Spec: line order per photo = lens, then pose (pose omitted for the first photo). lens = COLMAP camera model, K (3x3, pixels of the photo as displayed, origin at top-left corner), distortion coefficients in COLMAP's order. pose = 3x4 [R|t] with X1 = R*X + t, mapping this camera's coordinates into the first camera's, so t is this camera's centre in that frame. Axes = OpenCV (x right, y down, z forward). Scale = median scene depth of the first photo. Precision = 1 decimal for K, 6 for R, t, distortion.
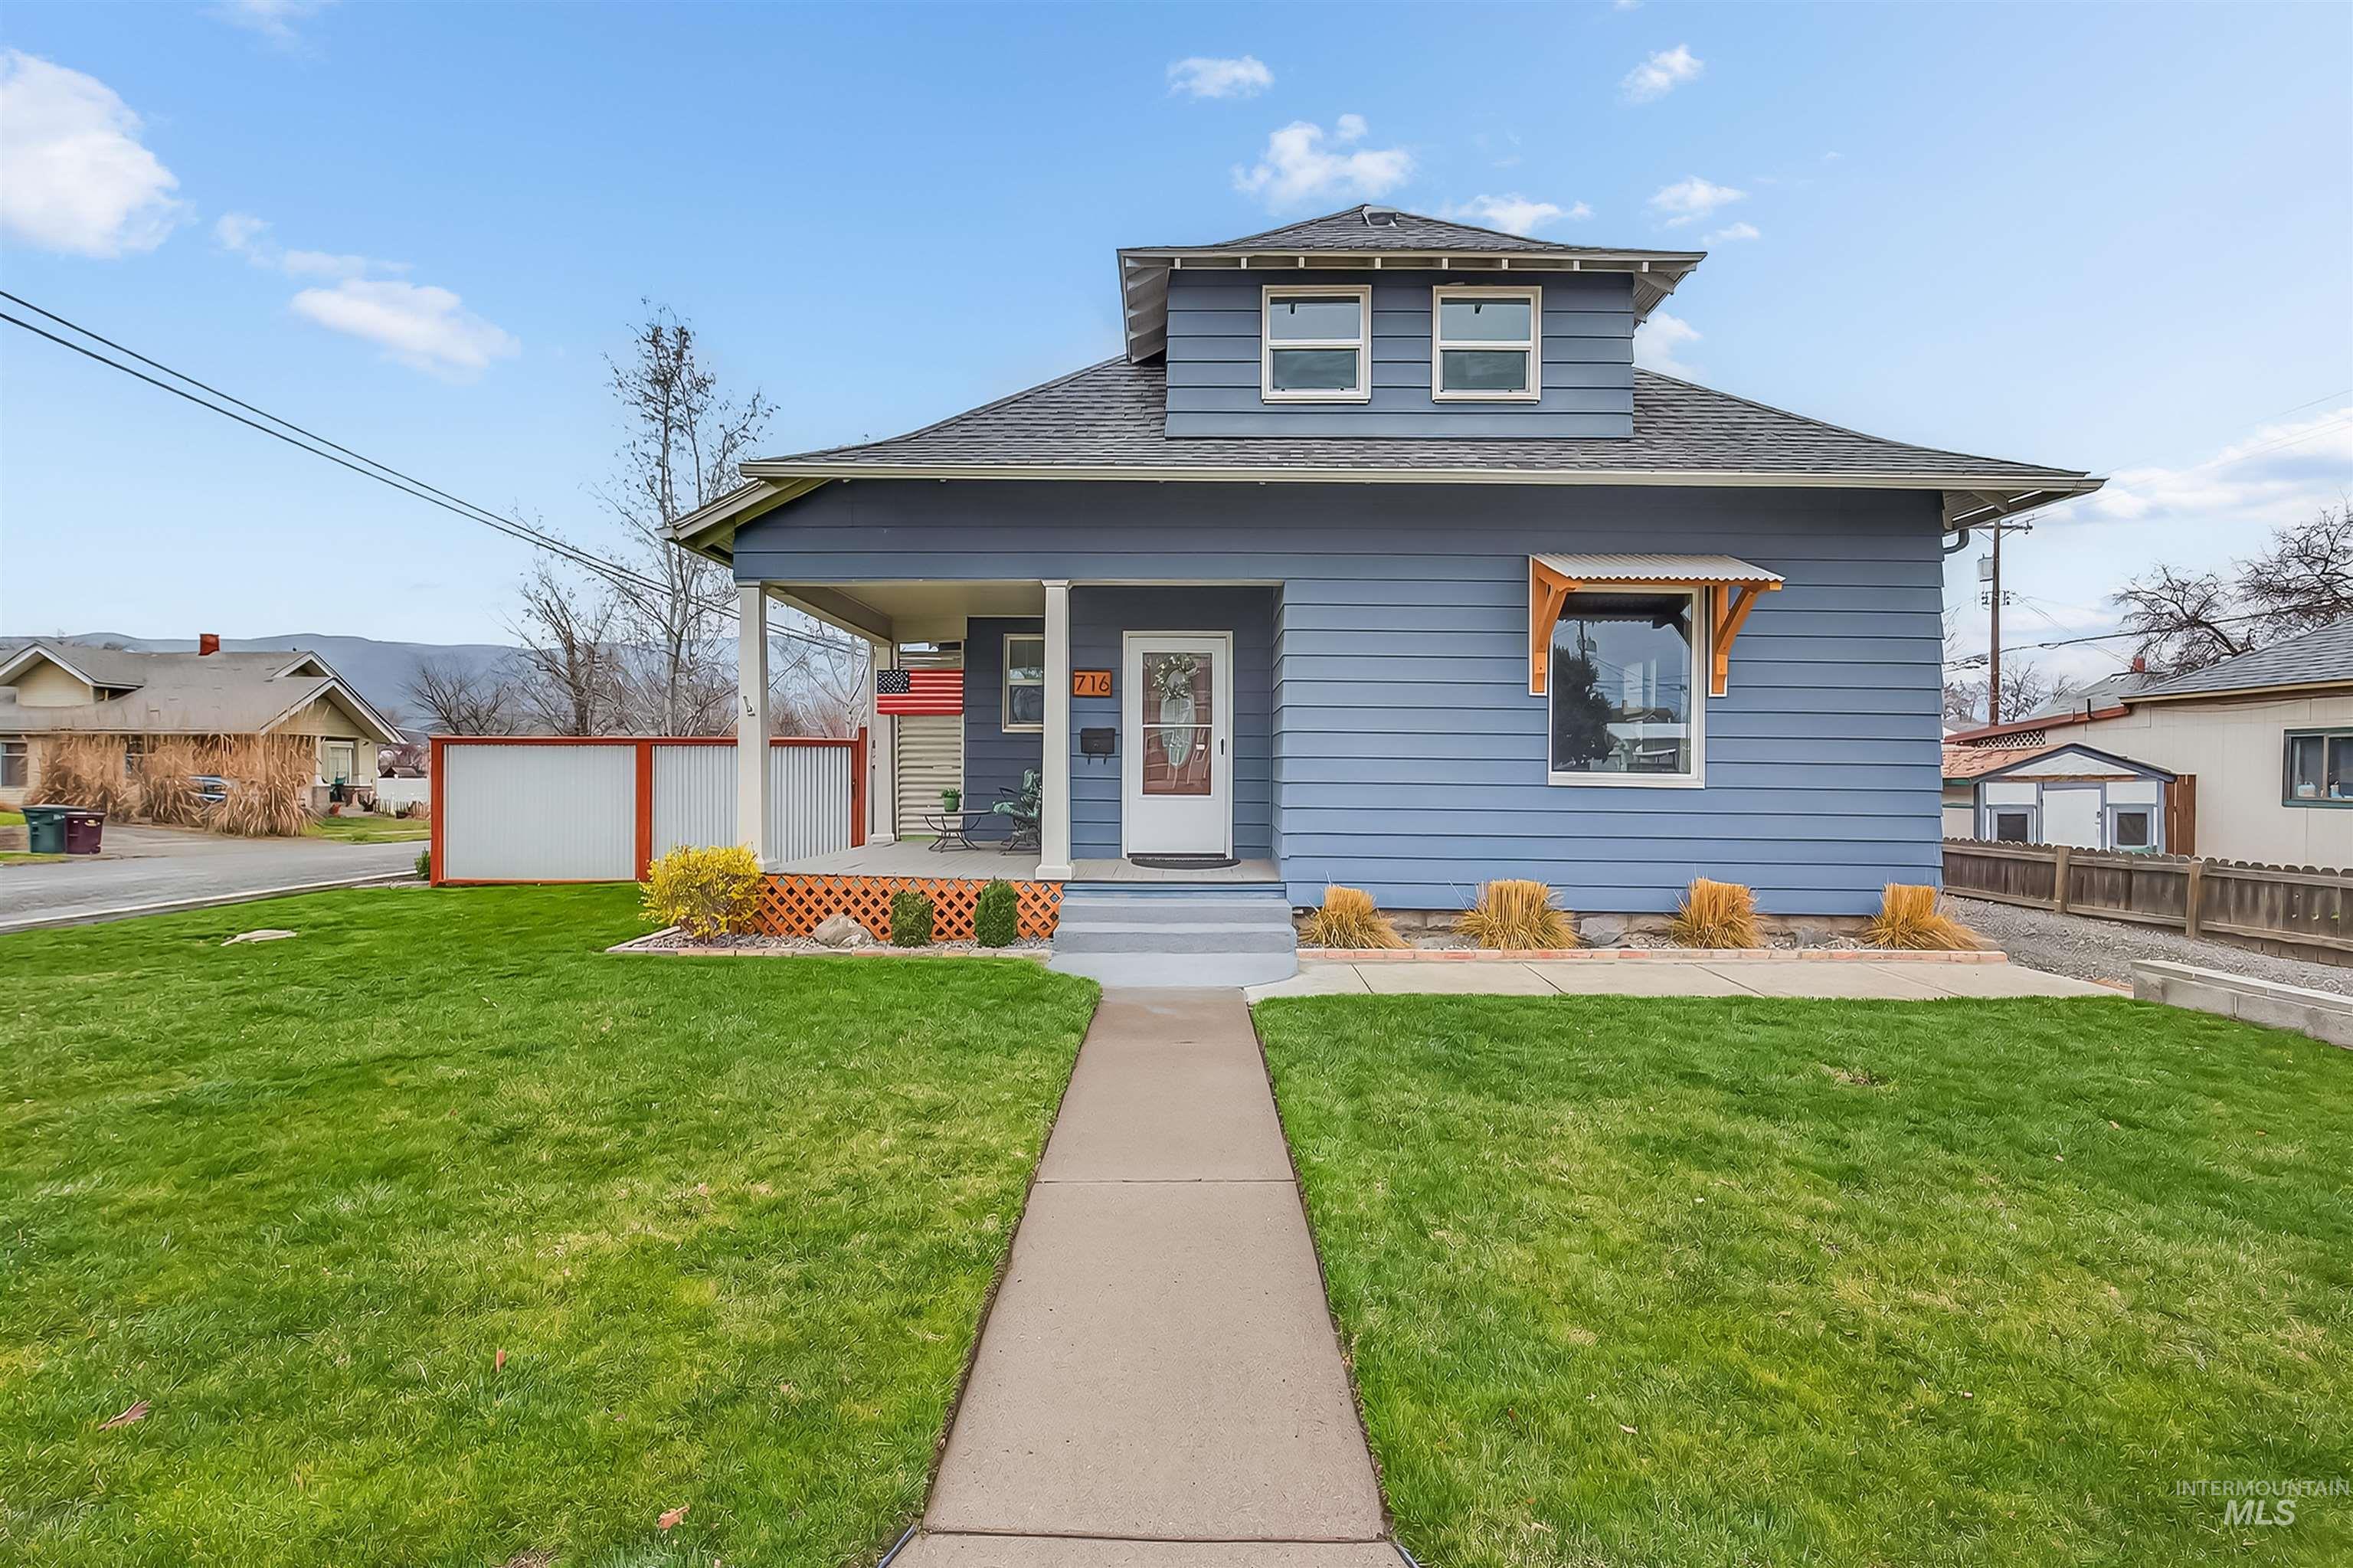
lens RADIAL K [[1069.8, 0, 1176.1], [0, 1069.8, 782.4], [0, 0, 1]] dist [0.004021, -0.000097]
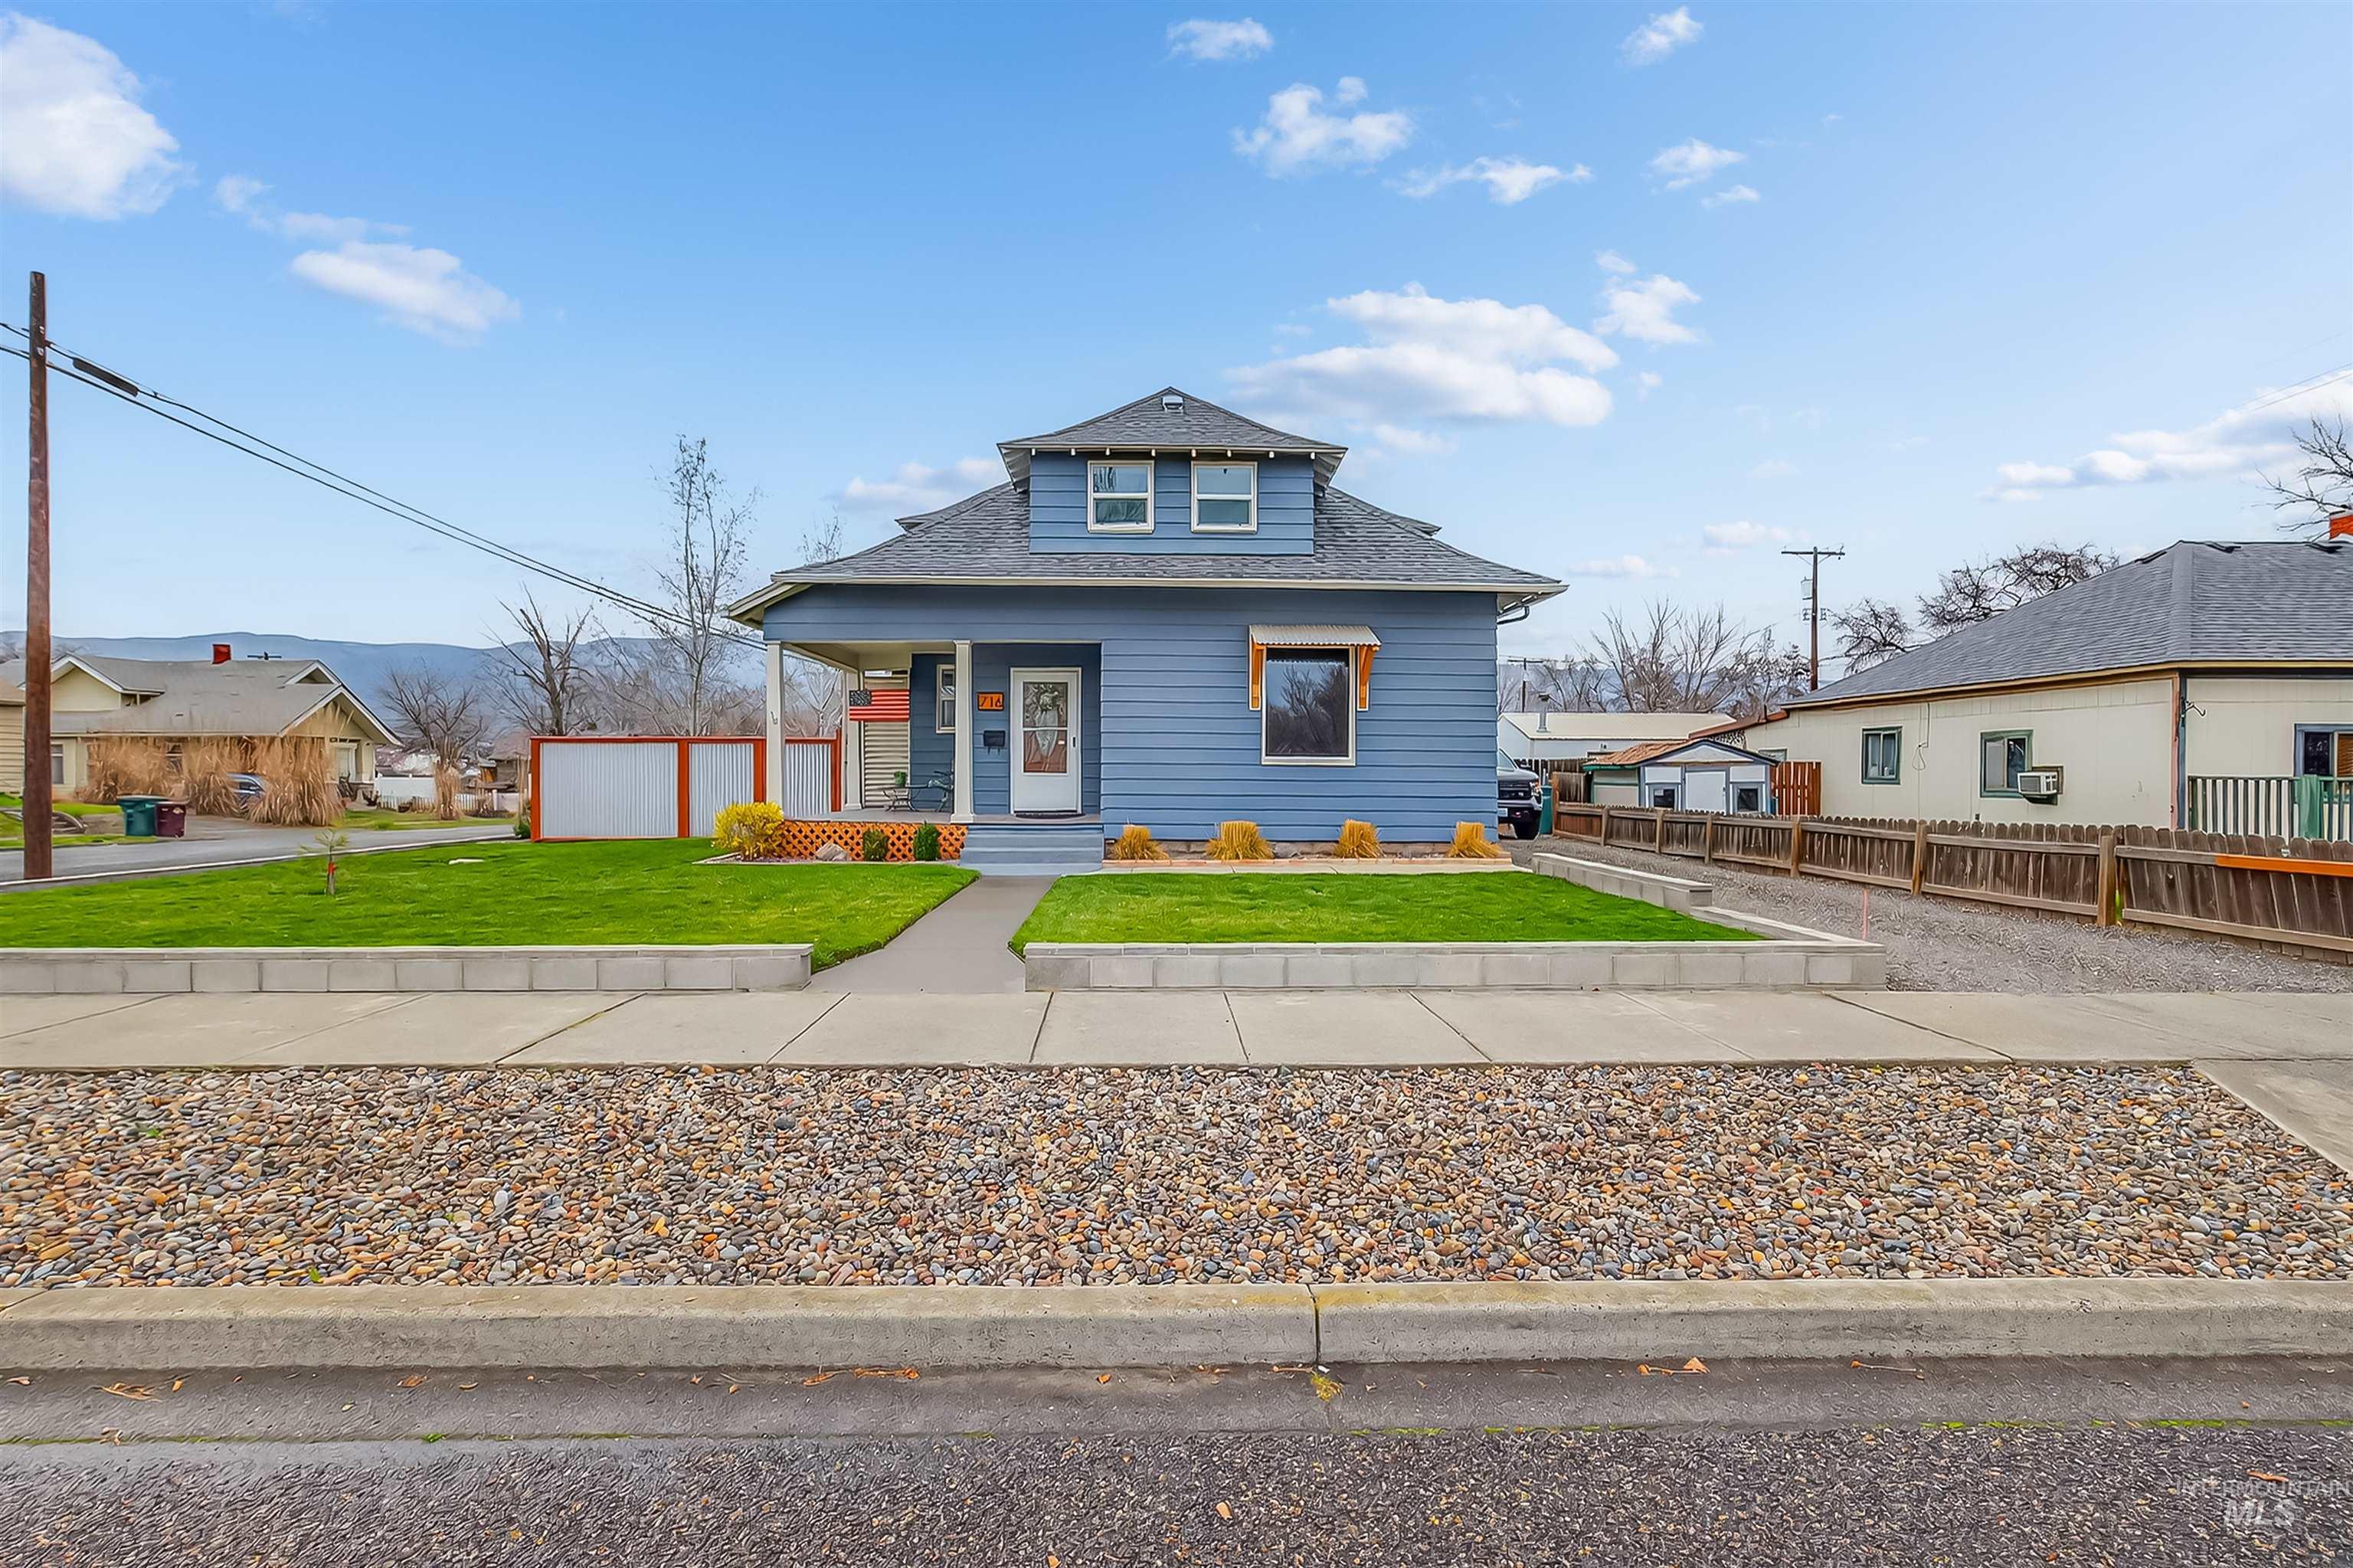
lens RADIAL K [[1069.8, 0, 1166.9], [0, 1069.8, 789.7], [0, 0, 1]] dist [0.004021, -0.000097]
pose [[0.999597, -0.004260, 0.028073, 0.140288], [0.004058, 0.999966, 0.007247, 0.026597], [-0.028103, -0.007131, 0.999580, -0.591648]]
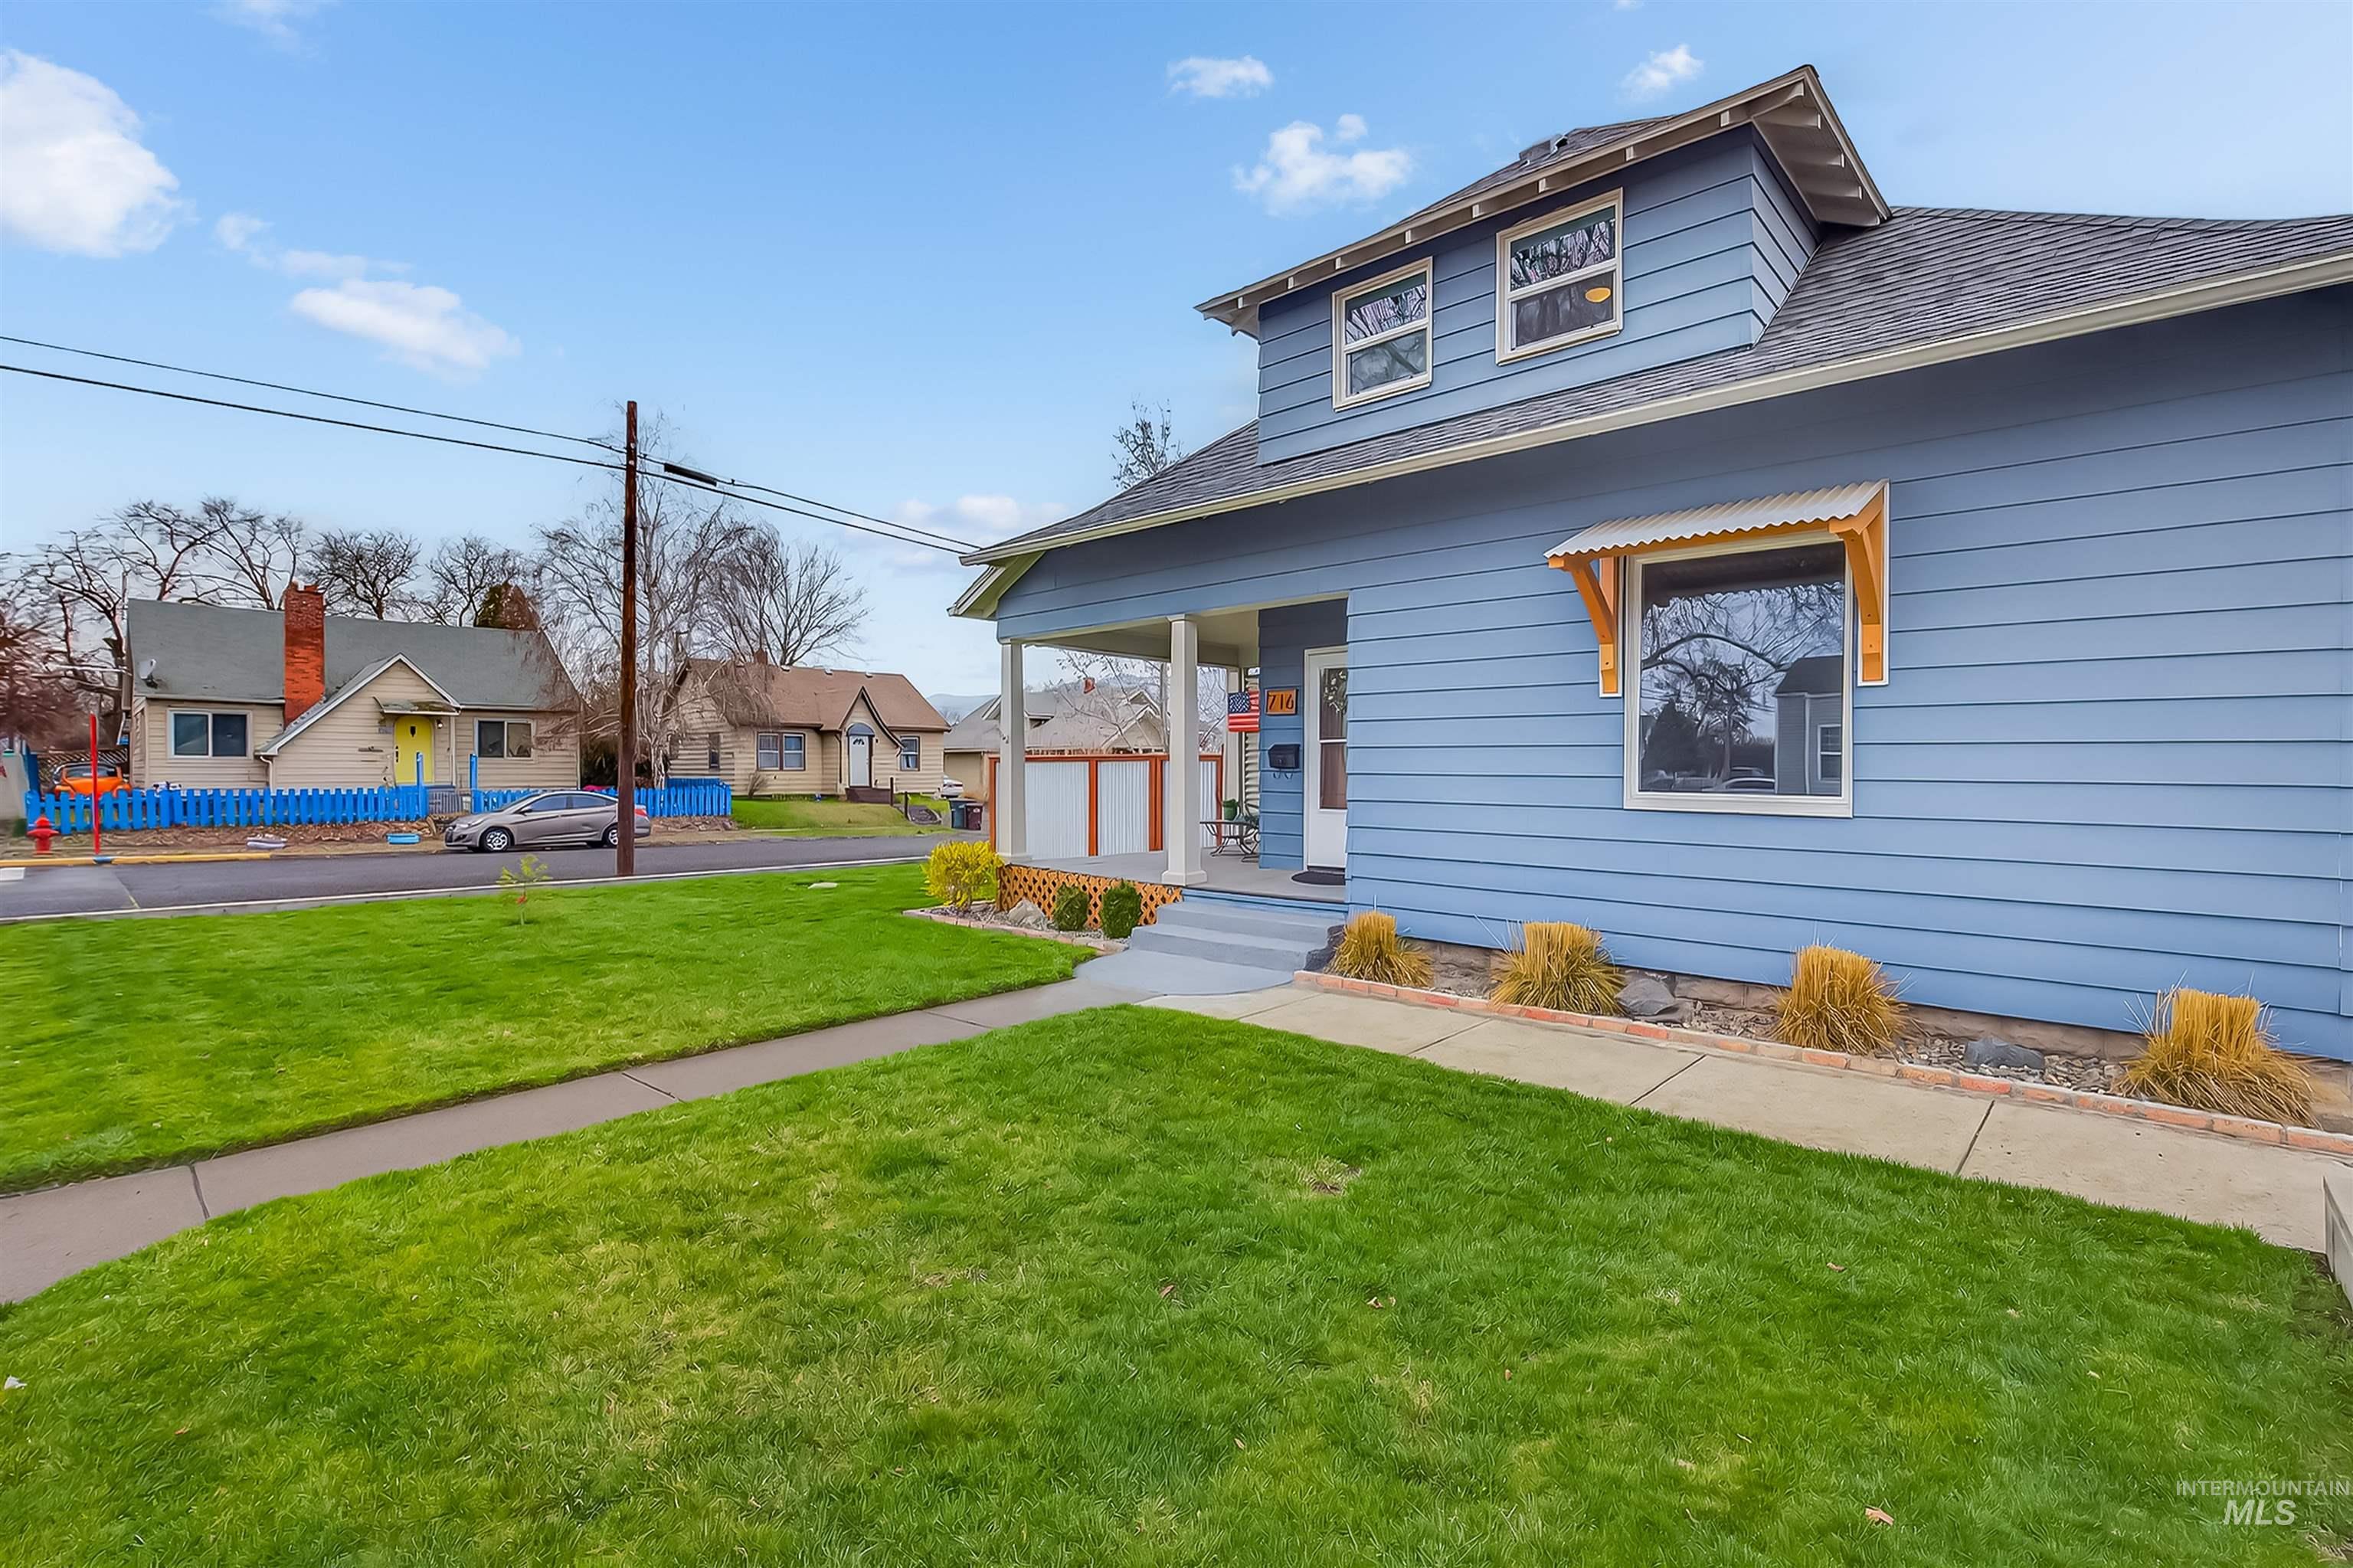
lens RADIAL K [[1069.8, 0, 1171.1], [0, 1069.8, 774.4], [0, 0, 1]] dist [0.004021, -0.000097]
pose [[0.730631, -0.001235, -0.682771, 0.586062], [-0.002786, 0.999985, -0.004791, -0.016427], [0.682767, 0.005402, 0.730616, 0.168656]]
